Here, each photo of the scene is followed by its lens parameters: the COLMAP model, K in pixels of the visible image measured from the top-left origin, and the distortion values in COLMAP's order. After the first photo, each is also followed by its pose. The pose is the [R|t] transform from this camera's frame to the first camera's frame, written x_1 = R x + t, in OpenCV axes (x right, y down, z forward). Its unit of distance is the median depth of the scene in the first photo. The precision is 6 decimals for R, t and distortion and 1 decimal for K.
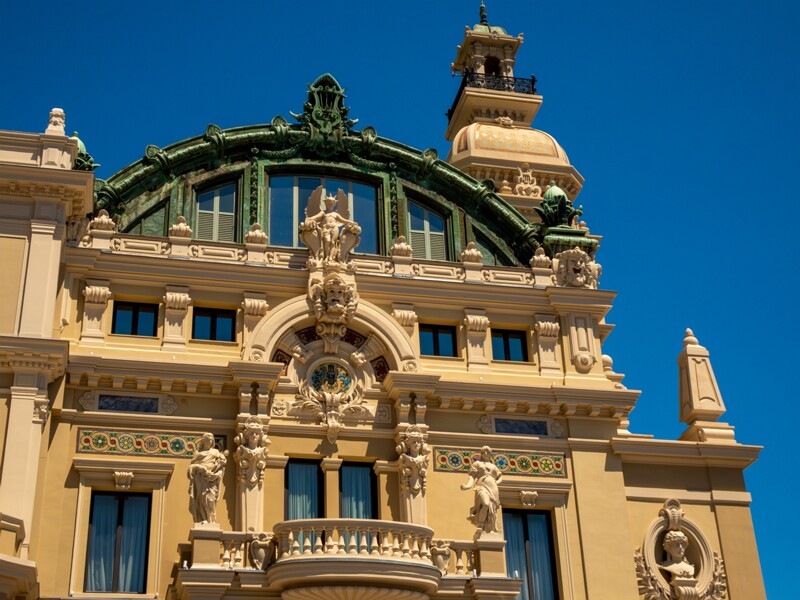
lens RADIAL K [[1239.8, 0, 389.7], [0, 1239.8, 301.9], [0, 0, 1]] dist [0.005787, 0.052891]
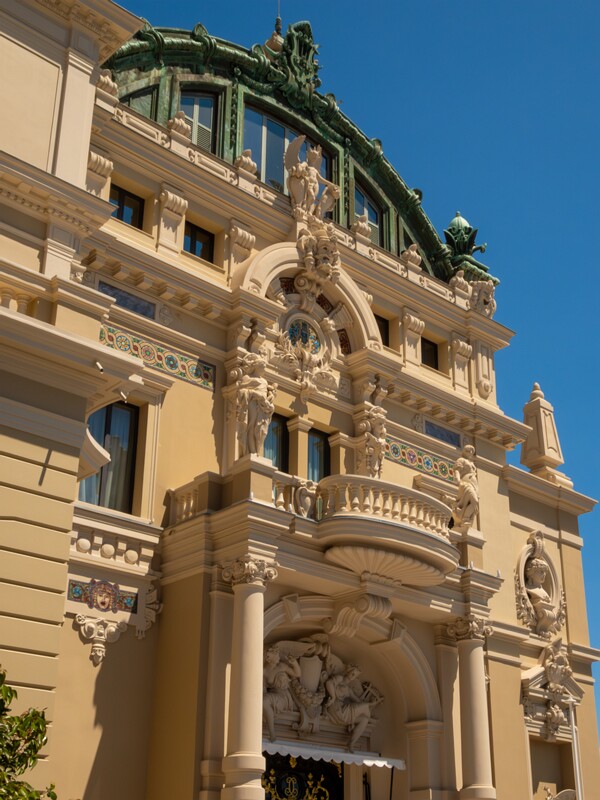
lens RADIAL K [[1111.8, 0, 338.8], [0, 1111.8, 444.6], [0, 0, 1]] dist [0.013016, 0.038332]
pose [[0.854798, 0.235004, 0.462702, -0.394039], [-0.274152, 0.961515, 0.018123, 0.116746], [-0.440636, -0.142342, 0.886328, 0.220571]]
